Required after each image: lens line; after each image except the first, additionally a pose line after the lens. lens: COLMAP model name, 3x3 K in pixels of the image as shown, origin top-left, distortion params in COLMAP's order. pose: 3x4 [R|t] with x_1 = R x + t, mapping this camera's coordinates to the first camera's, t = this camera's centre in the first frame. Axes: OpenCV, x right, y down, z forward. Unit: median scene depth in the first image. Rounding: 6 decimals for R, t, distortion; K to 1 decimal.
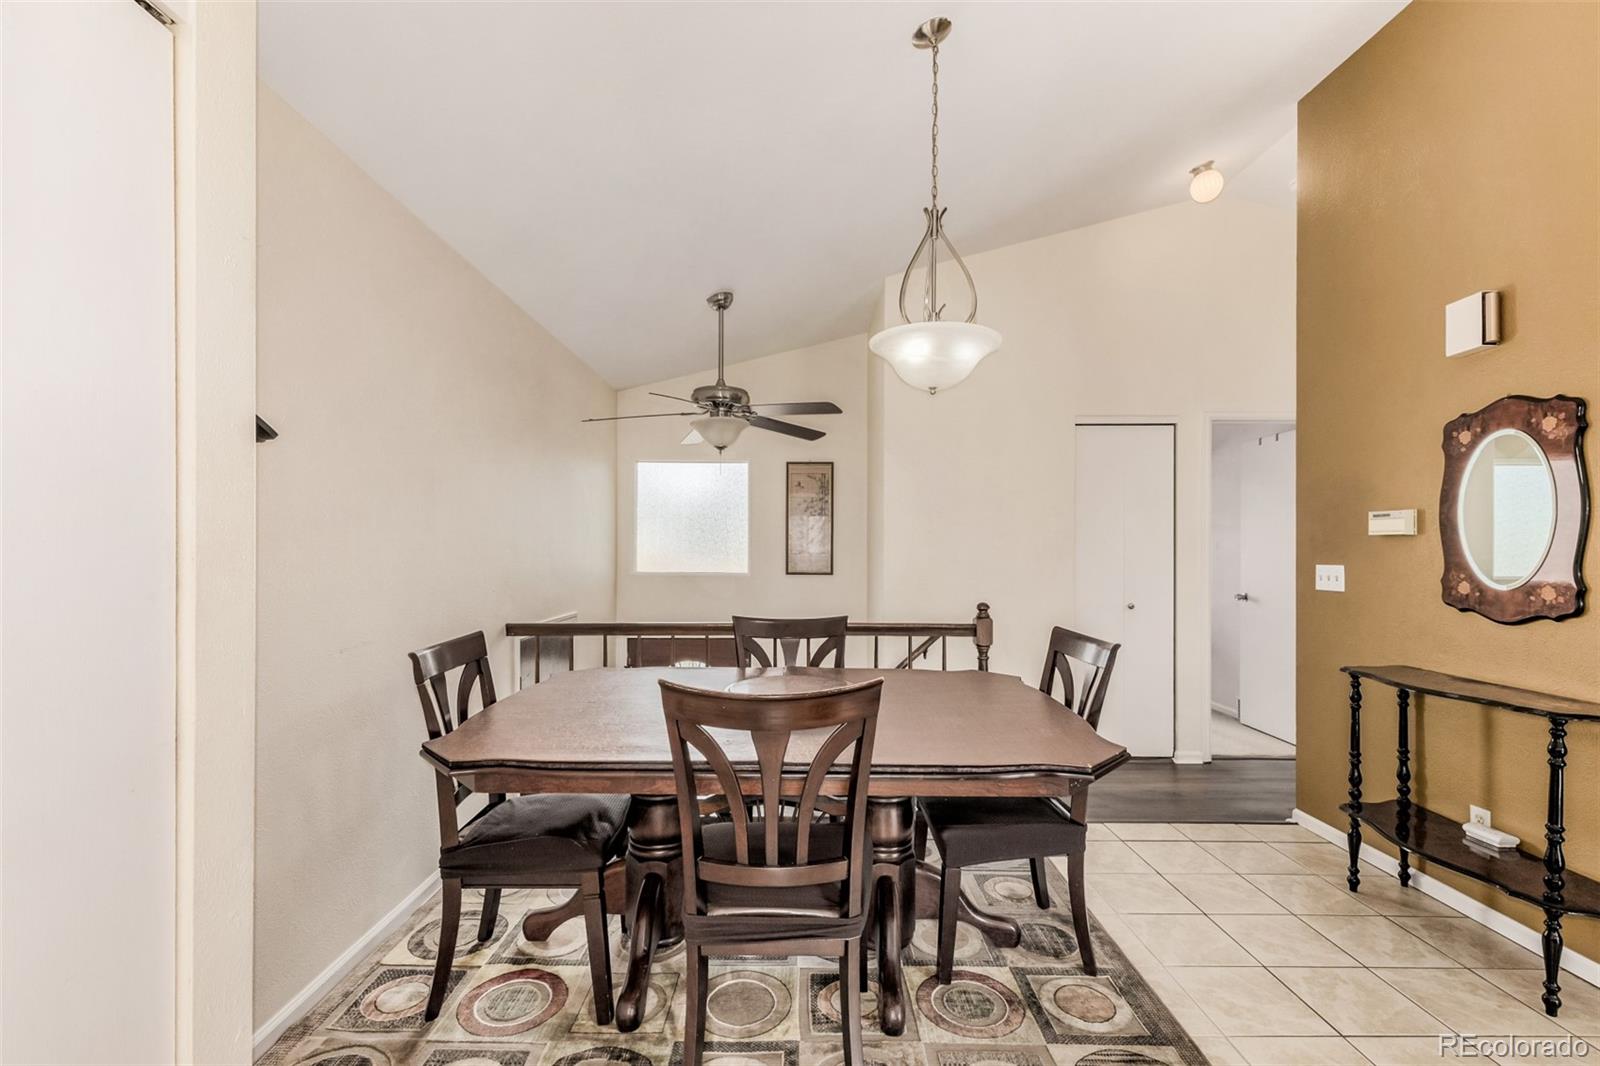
lens RADIAL K [[698.4, 0, 810.3], [0, 698.4, 554.6], [0, 0, 1]] dist [0.027288, 0.000060]
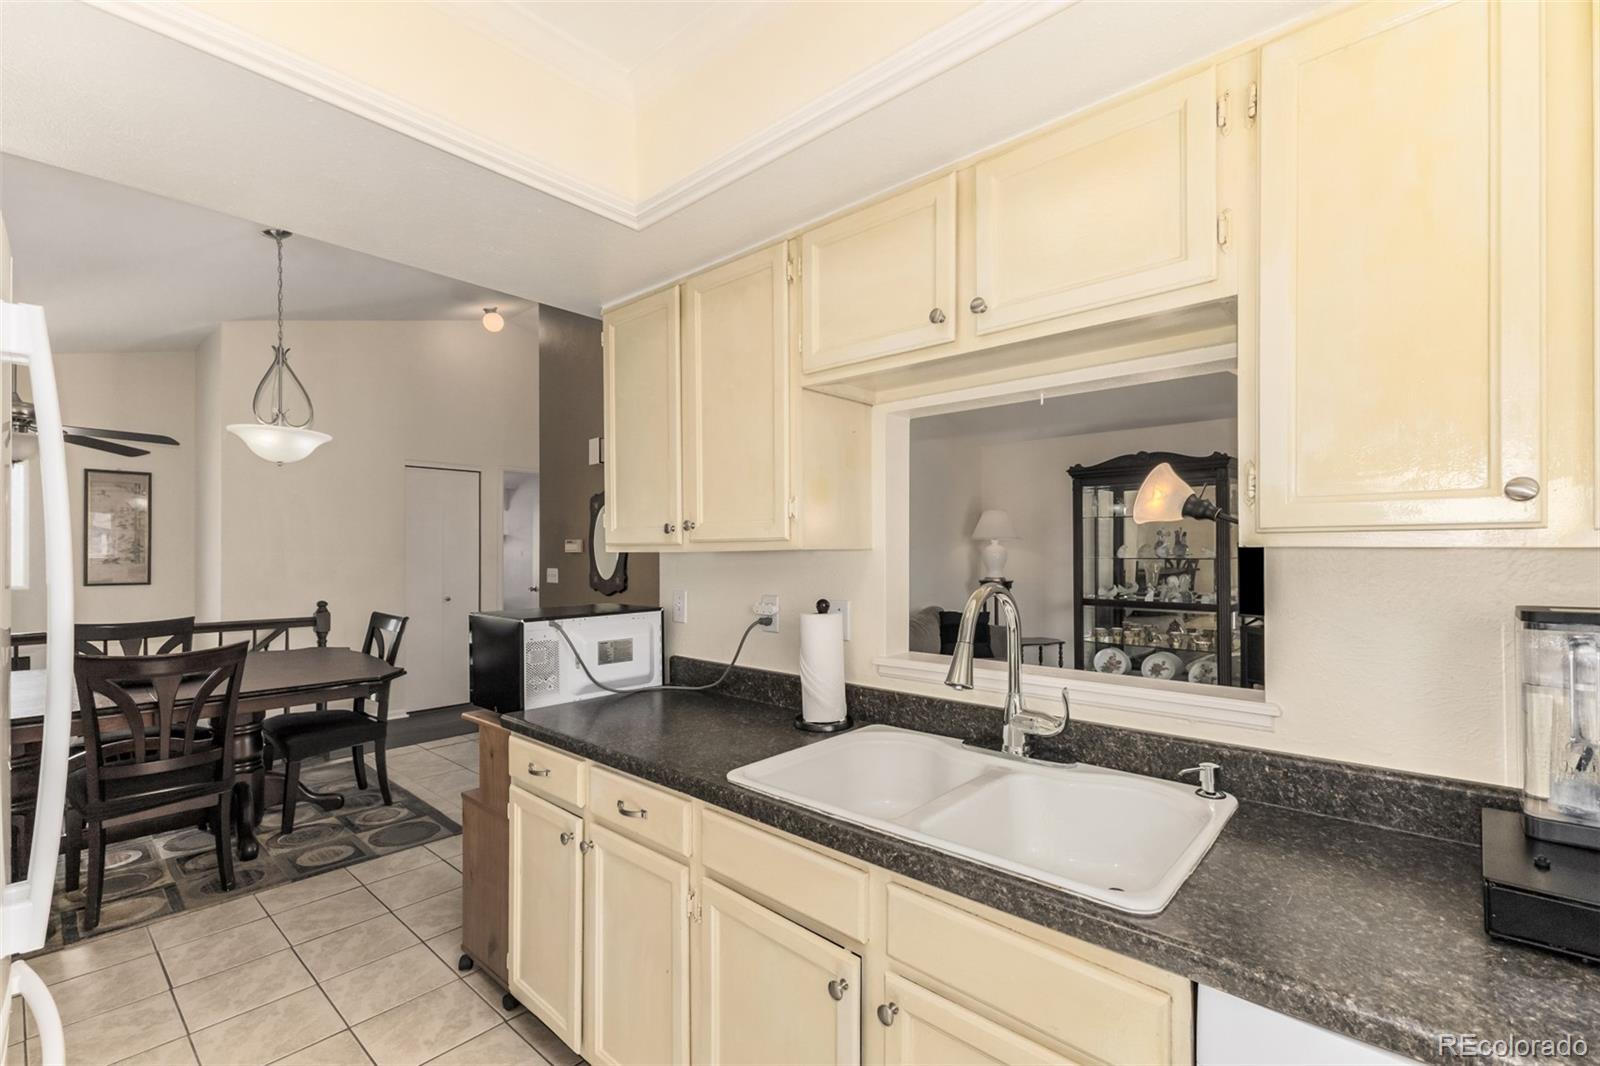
lens RADIAL K [[697.3, 0, 797.6], [0, 697.3, 544.8], [0, 0, 1]] dist [0.004438, 0.000278]
pose [[0.678377, 0.004196, 0.734702, -0.182520], [0.004743, 0.999938, -0.010090, -0.032301], [-0.734699, 0.010329, 0.678315, -0.881265]]
